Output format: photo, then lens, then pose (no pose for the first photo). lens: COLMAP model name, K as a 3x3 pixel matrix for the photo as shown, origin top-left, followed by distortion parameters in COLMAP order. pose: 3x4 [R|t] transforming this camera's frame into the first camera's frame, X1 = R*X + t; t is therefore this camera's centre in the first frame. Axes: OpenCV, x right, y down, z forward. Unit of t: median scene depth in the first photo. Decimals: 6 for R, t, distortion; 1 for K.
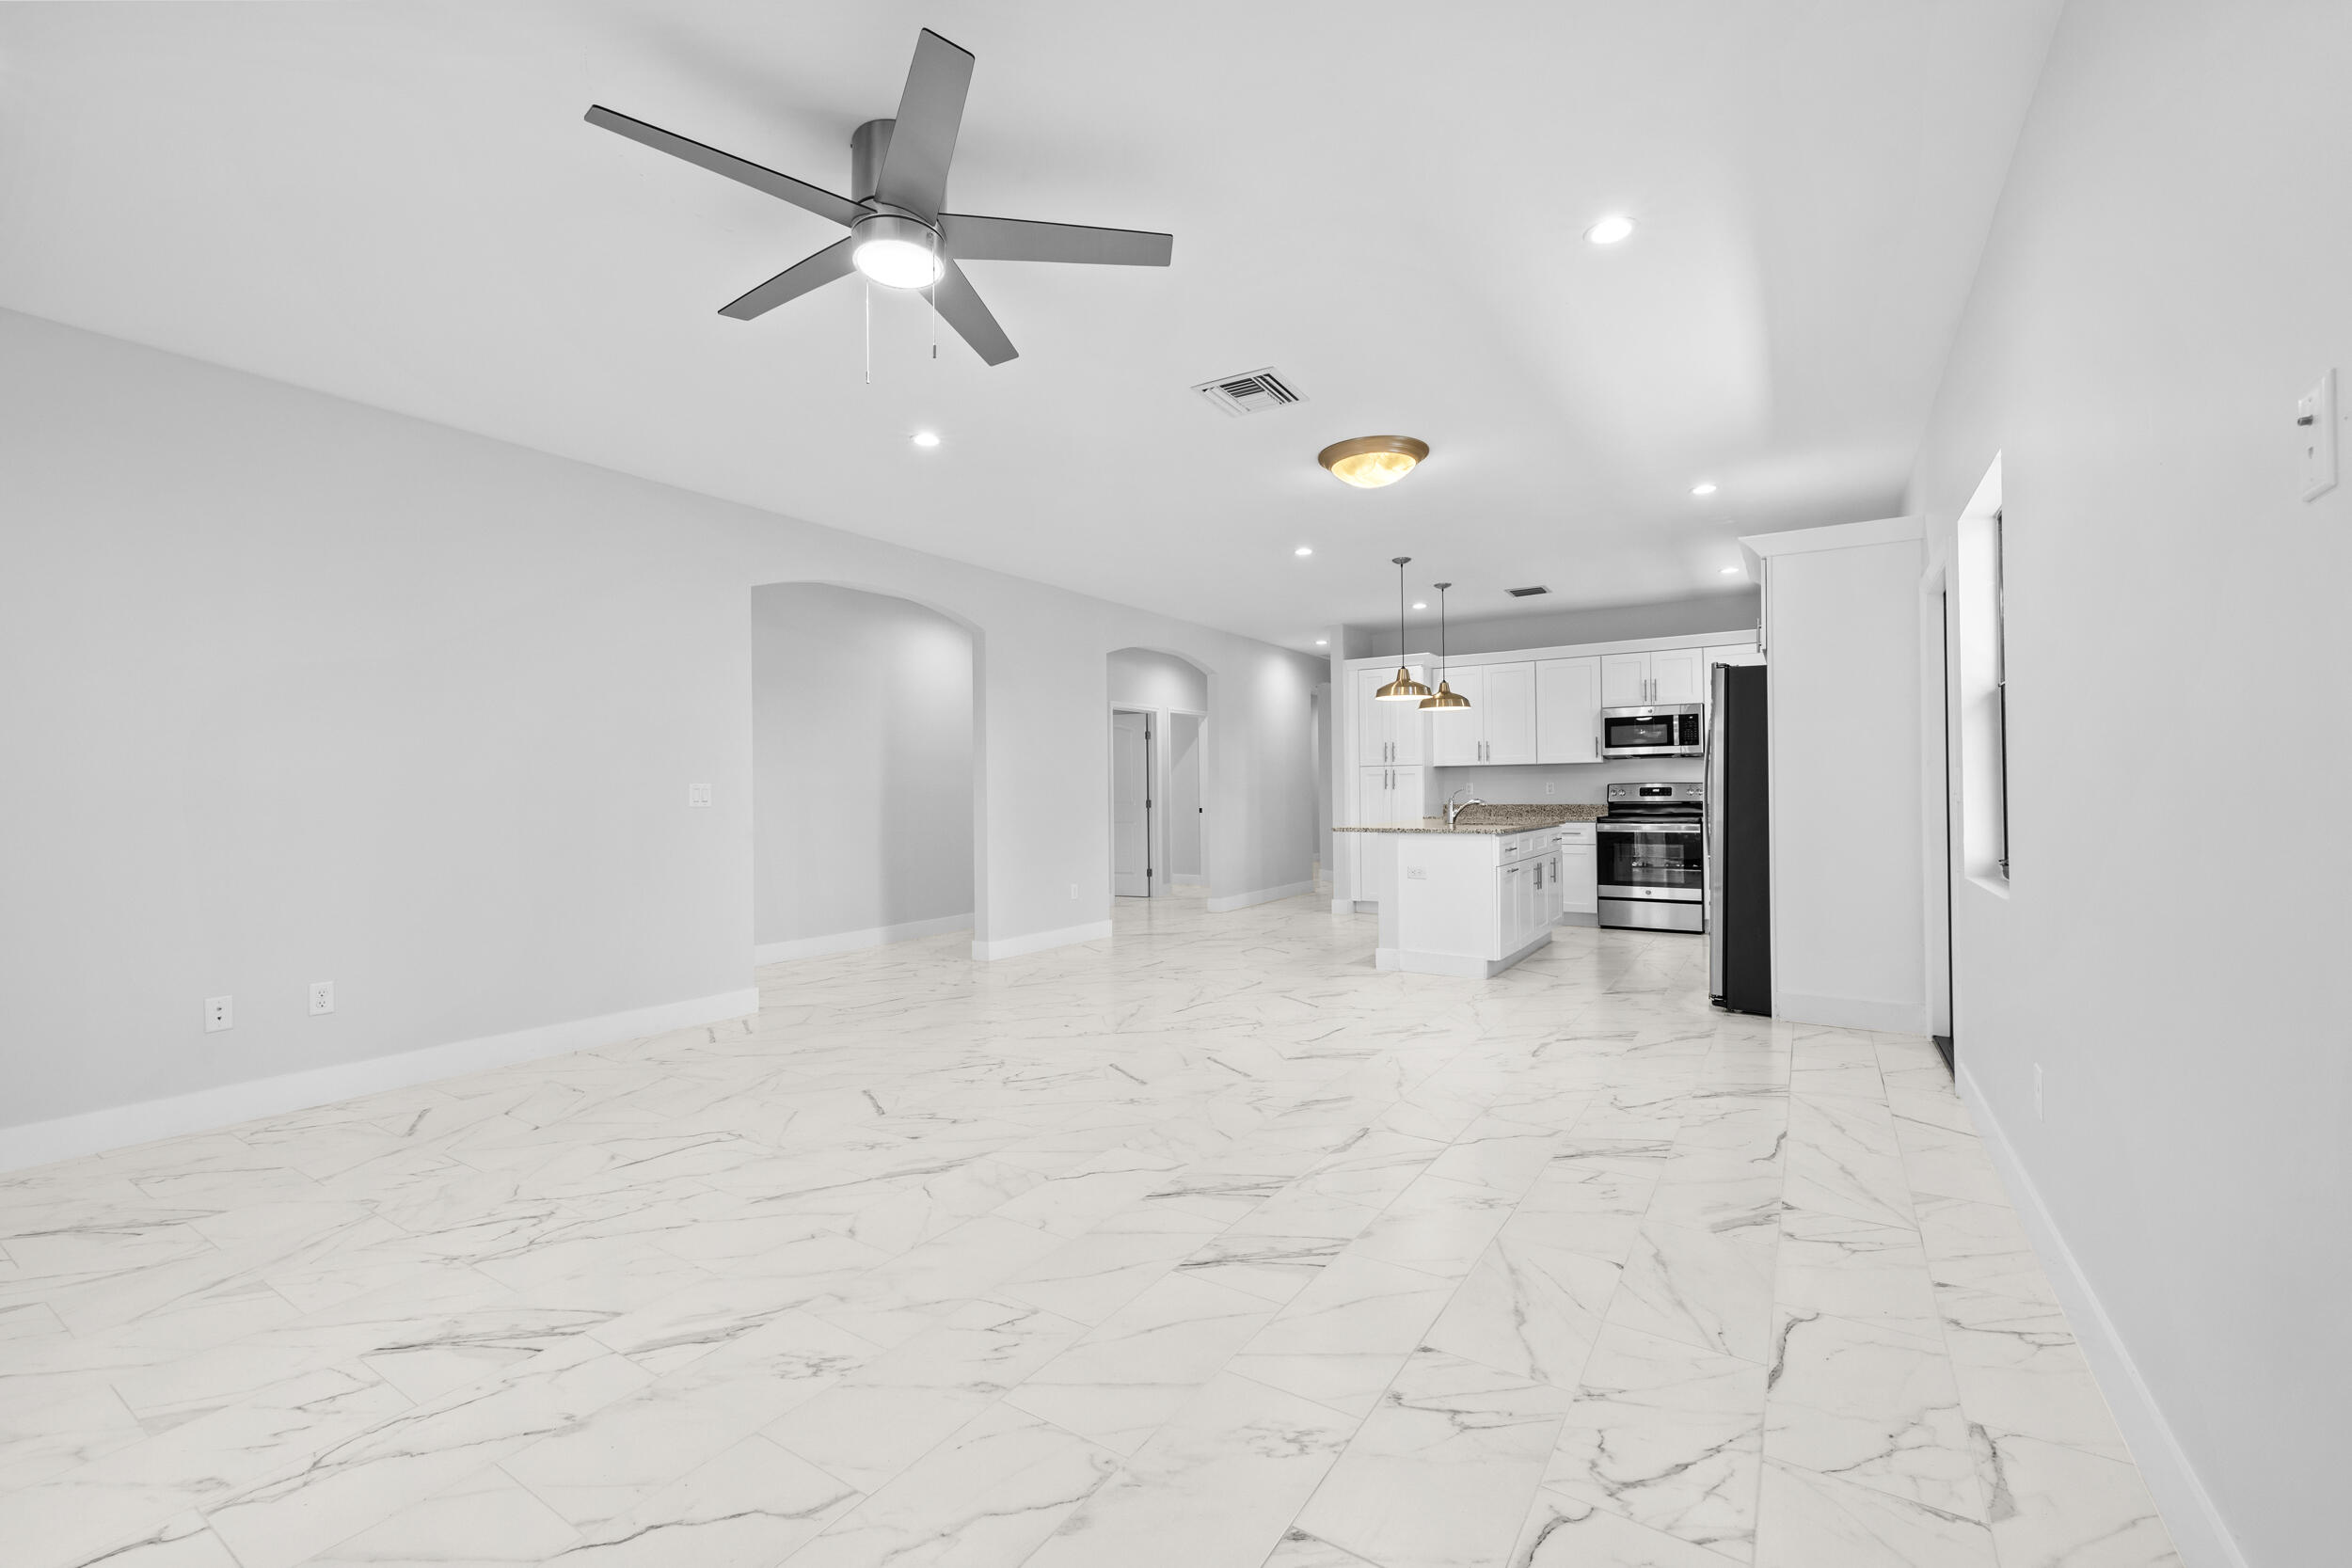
lens RADIAL K [[978.8, 0, 1165.8], [0, 978.8, 781.3], [0, 0, 1]] dist [-0.001801, -0.000007]
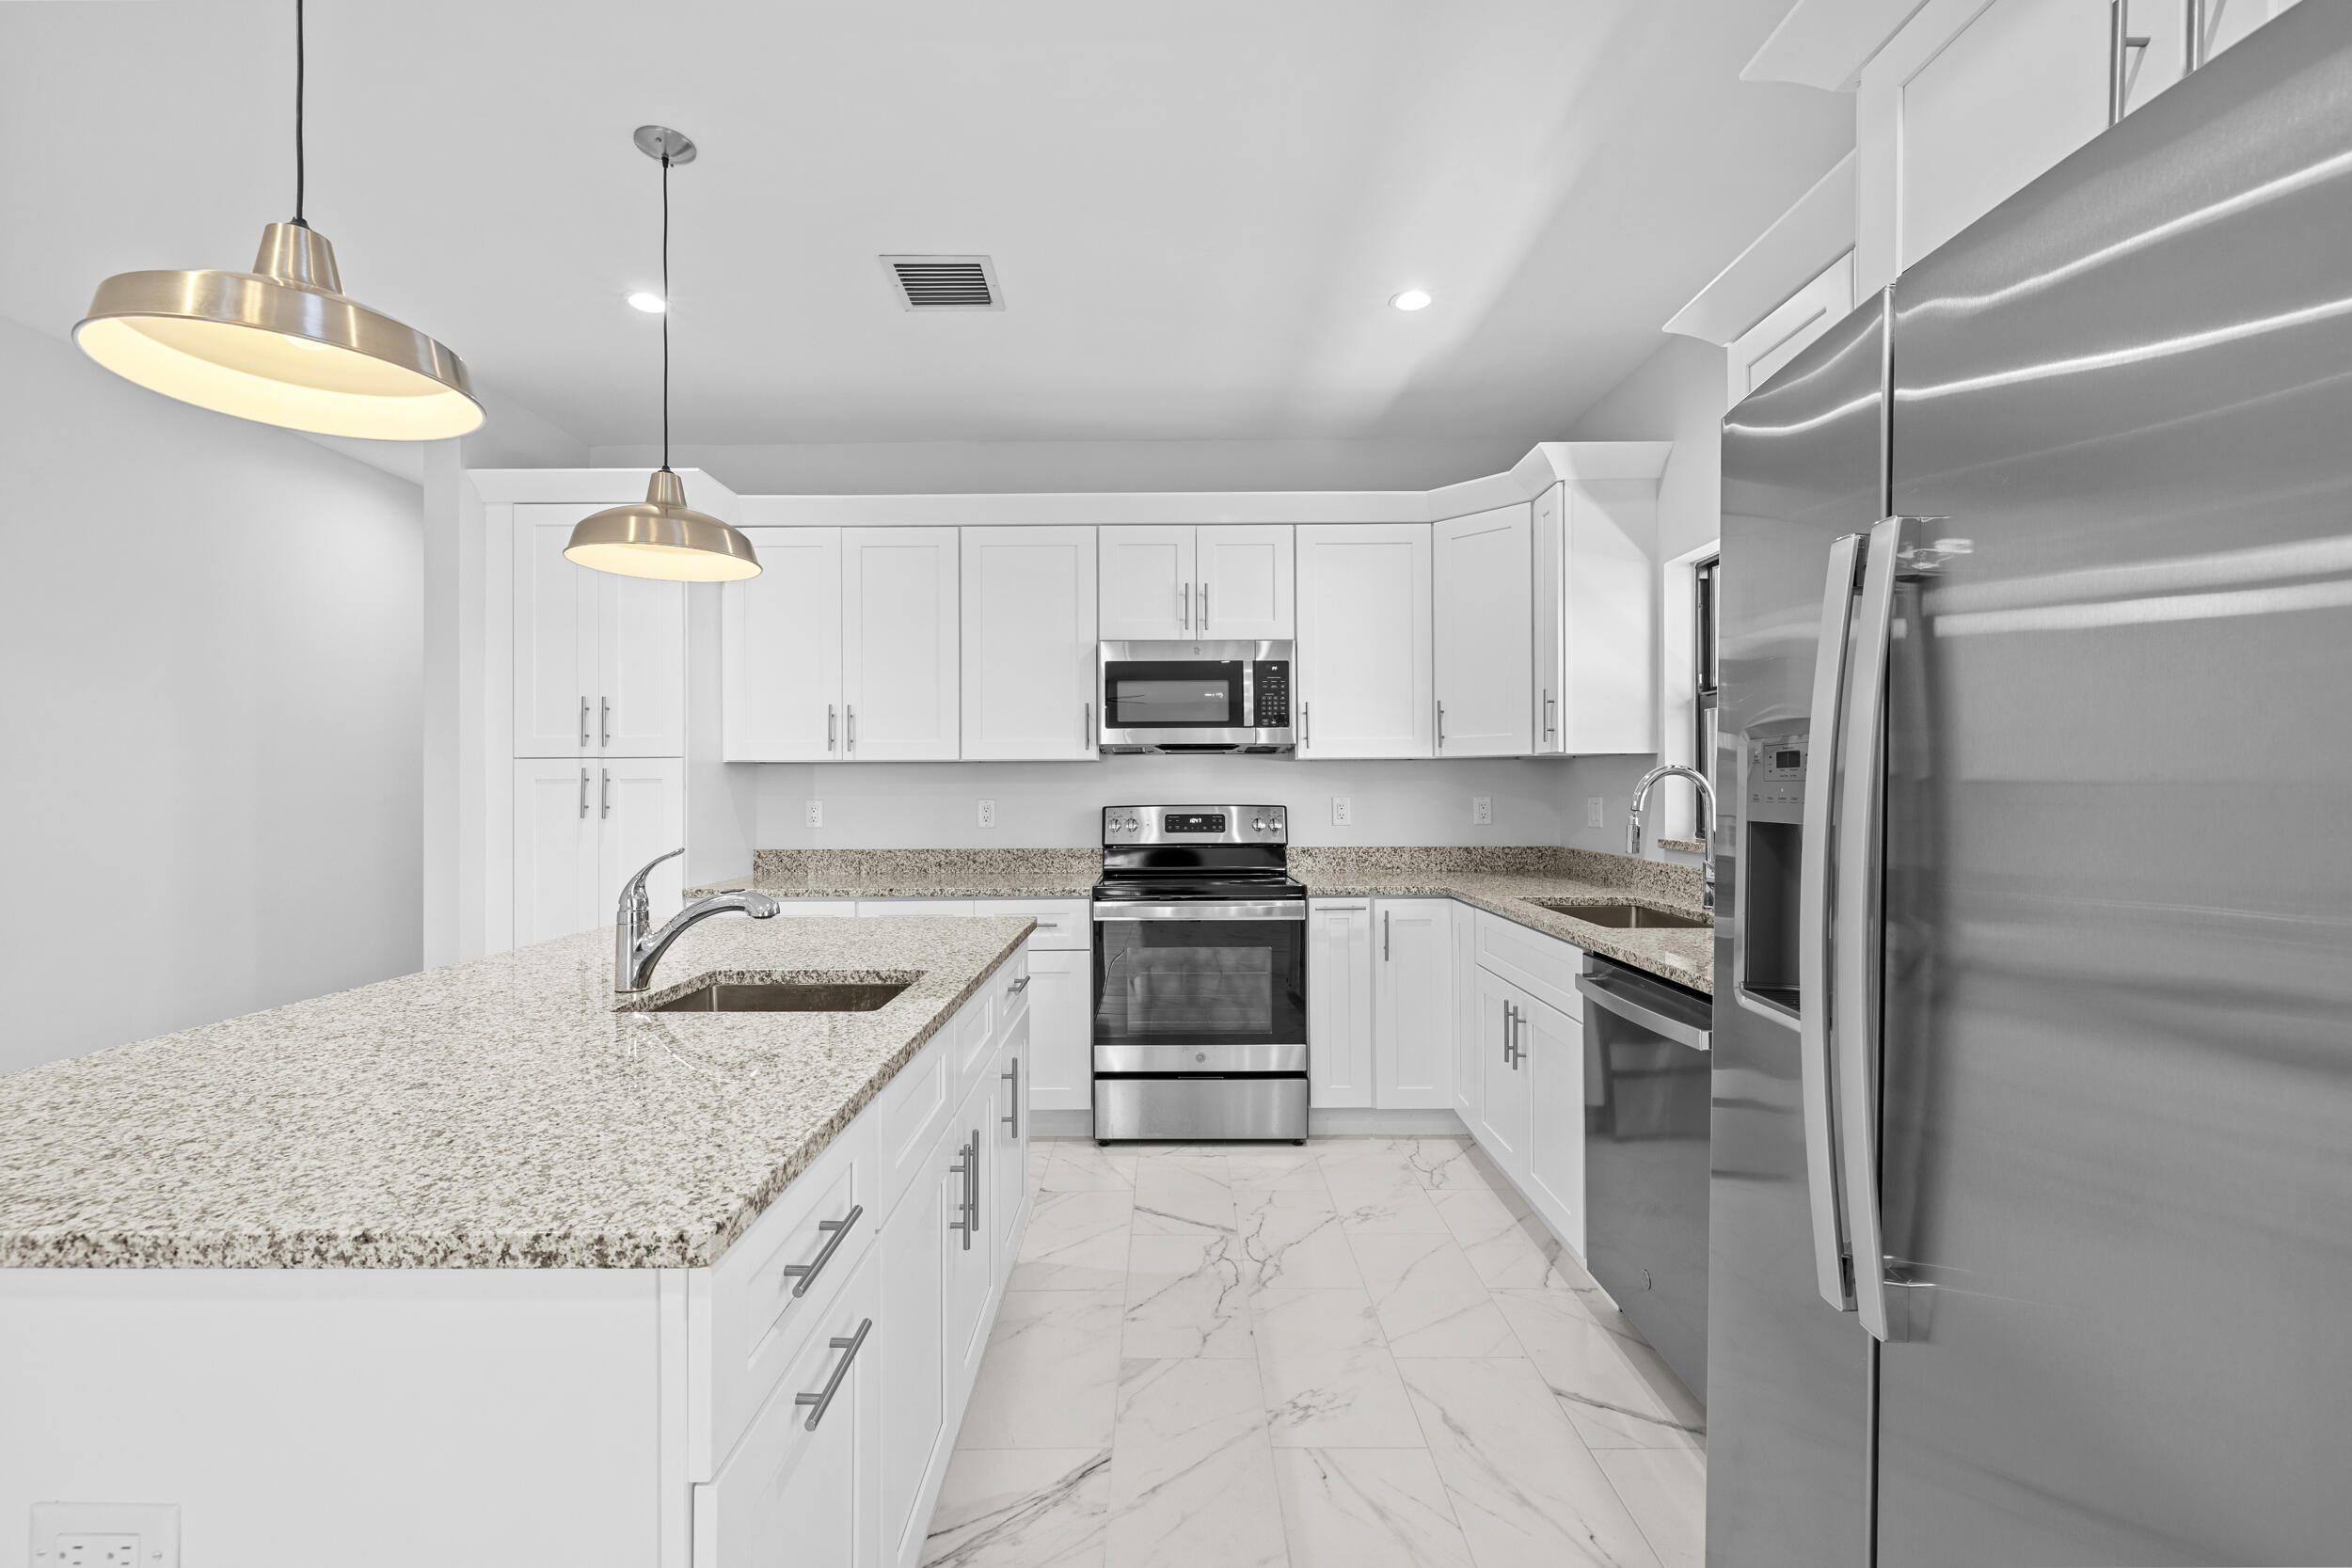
lens RADIAL K [[978.8, 0, 1165.8], [0, 978.8, 781.3], [0, 0, 1]] dist [-0.001801, -0.000007]
pose [[0.838687, 0.011384, 0.544494, 0.228226], [-0.011411, 0.999929, -0.003330, -0.008514], [-0.544494, -0.003420, 0.838758, 0.610036]]
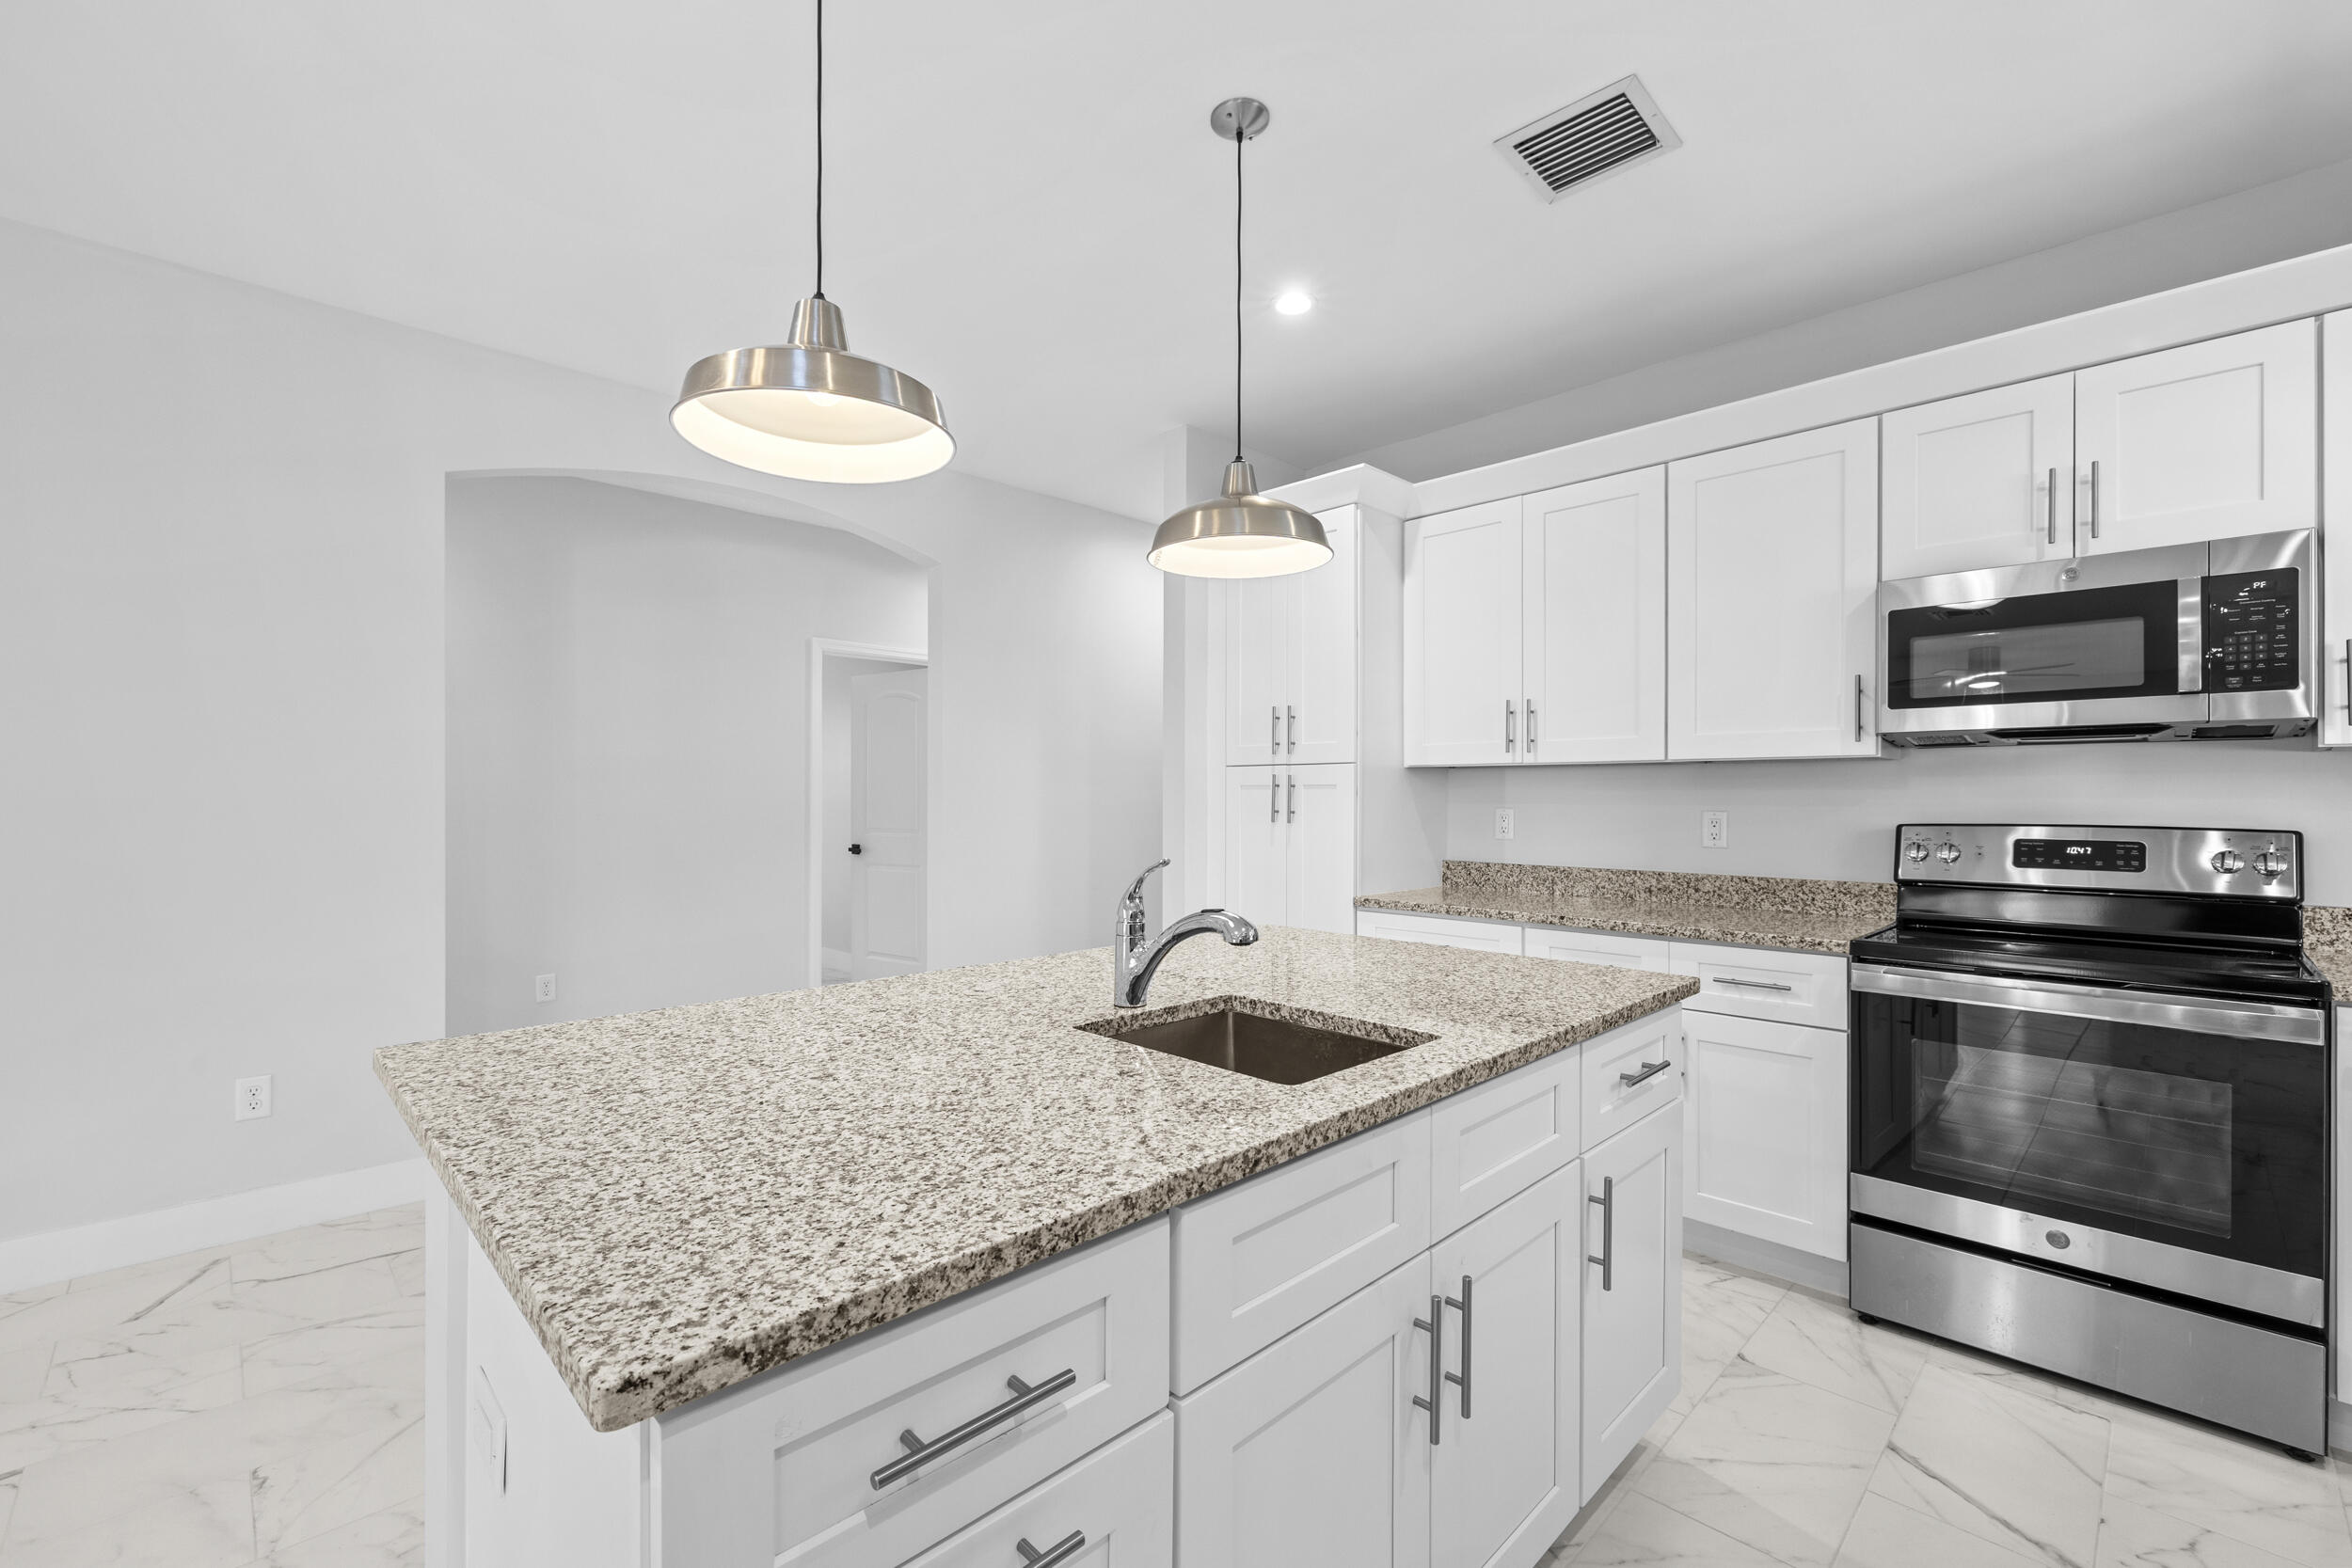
lens RADIAL K [[986.7, 0, 1169.4], [0, 986.7, 795.9], [0, 0, 1]] dist [0.001015, -0.000329]
pose [[0.976539, 0.013632, -0.214909, 0.297274], [-0.010806, 0.999839, 0.014320, -0.008964], [0.215070, -0.011661, 0.976529, 0.652595]]
